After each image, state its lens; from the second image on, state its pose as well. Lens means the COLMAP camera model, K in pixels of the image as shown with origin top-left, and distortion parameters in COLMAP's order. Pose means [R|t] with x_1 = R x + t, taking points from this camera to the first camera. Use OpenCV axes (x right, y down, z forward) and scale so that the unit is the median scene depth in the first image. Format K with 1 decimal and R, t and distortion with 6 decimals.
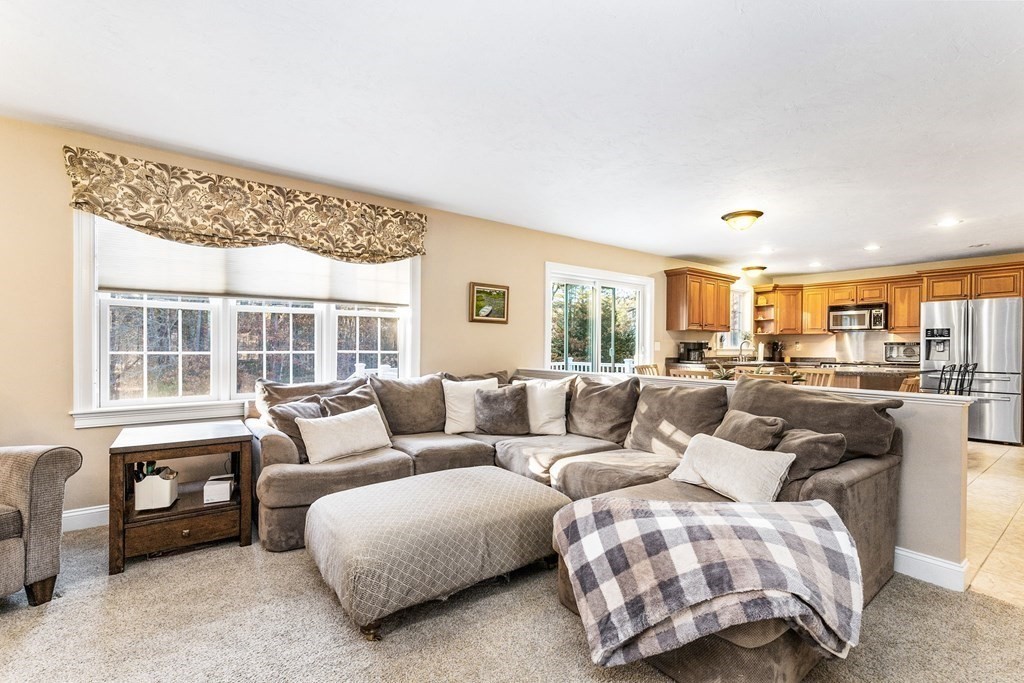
lens RADIAL K [[457.3, 0, 513.9], [0, 457.3, 347.0], [0, 0, 1]] dist [0.007561, -0.002154]
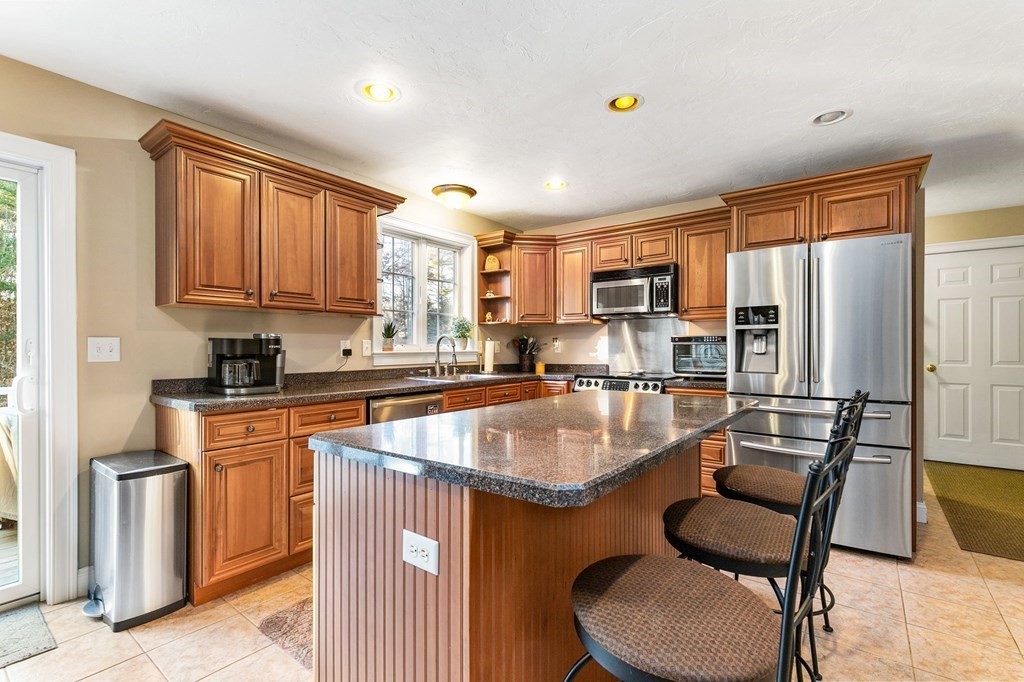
lens RADIAL K [[457.3, 0, 514.8], [0, 457.3, 345.9], [0, 0, 1]] dist [0.007561, -0.002154]
pose [[0.963073, -0.009206, 0.269082, 0.542461], [0.009532, 0.999955, 0.000094, -0.001489], [-0.269070, 0.002474, 0.963117, 0.597811]]
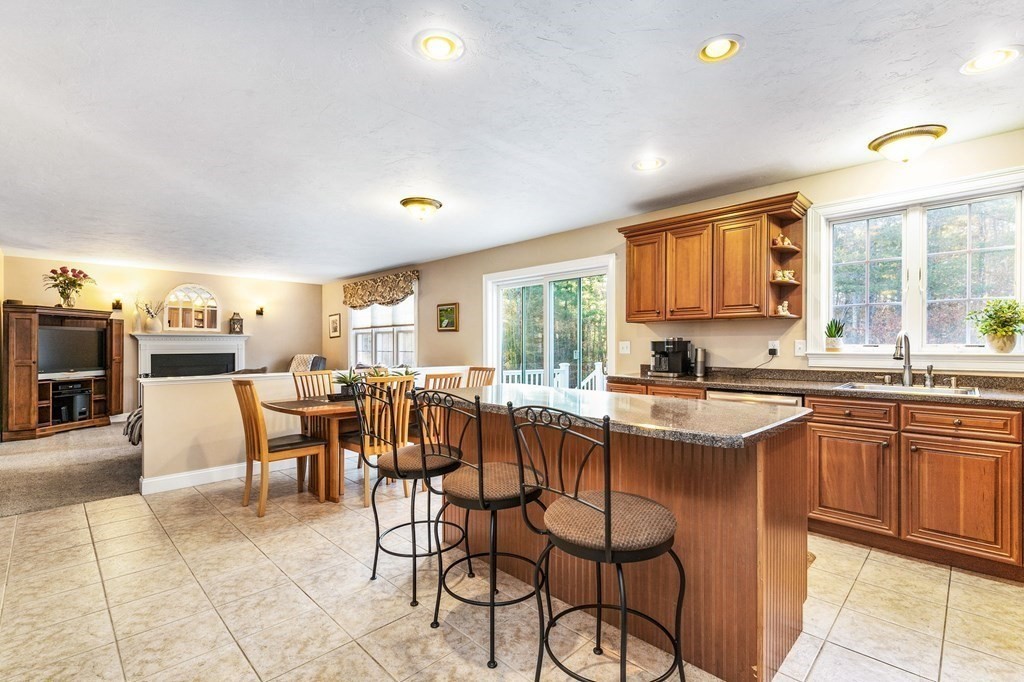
lens RADIAL K [[457.3, 0, 513.7], [0, 457.3, 345.7], [0, 0, 1]] dist [0.007561, -0.002154]
pose [[0.143580, -0.005058, -0.989626, 1.023677], [0.003090, 0.999984, -0.004663, -0.001737], [0.989634, -0.002388, 0.143593, 0.757472]]
